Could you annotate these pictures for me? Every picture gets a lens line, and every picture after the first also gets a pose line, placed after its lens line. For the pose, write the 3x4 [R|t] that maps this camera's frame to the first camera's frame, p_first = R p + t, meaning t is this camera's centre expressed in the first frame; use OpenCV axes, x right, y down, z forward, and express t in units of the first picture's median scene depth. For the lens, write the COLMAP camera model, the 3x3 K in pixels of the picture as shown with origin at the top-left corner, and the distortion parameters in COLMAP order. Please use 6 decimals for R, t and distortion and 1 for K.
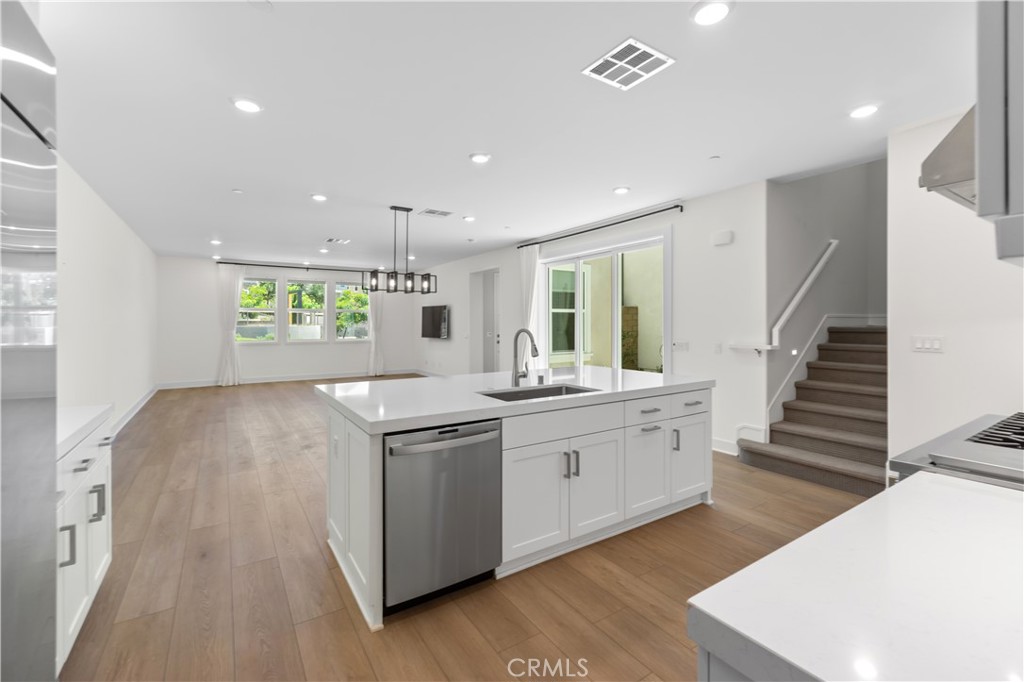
lens RADIAL K [[447.0, 0, 502.6], [0, 447.0, 325.8], [0, 0, 1]] dist [0.000060, 0.000965]
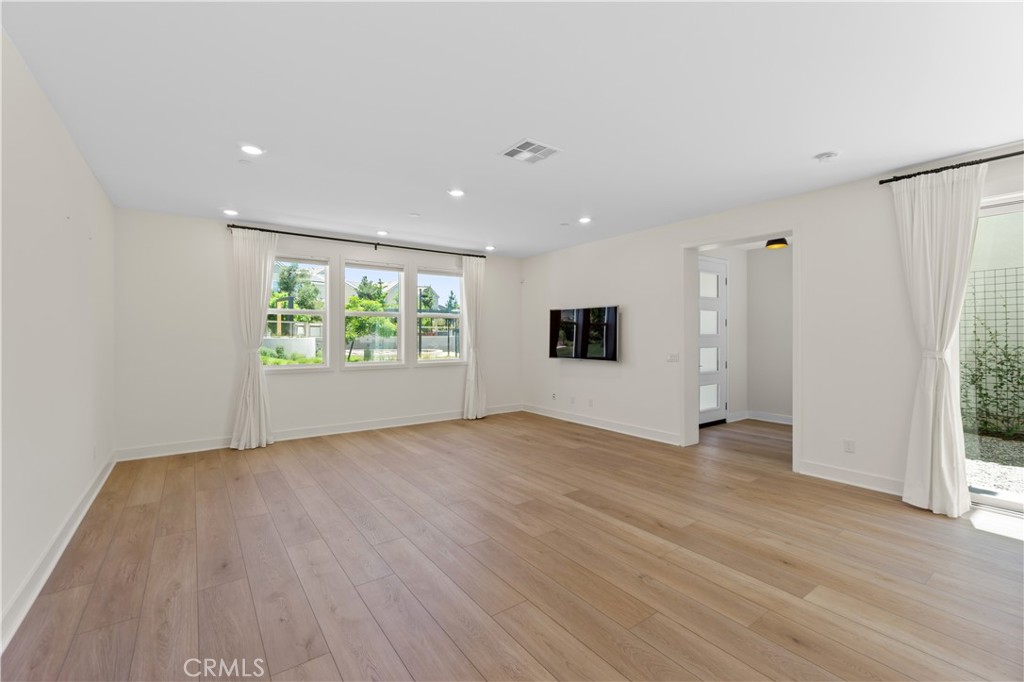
lens RADIAL K [[447.0, 0, 508.0], [0, 447.0, 336.2], [0, 0, 1]] dist [0.000060, 0.000965]
pose [[0.998600, 0.001502, 0.052878, -0.304181], [-0.001326, 0.999993, -0.003365, -0.003030], [-0.052882, 0.003290, 0.998595, 0.404334]]
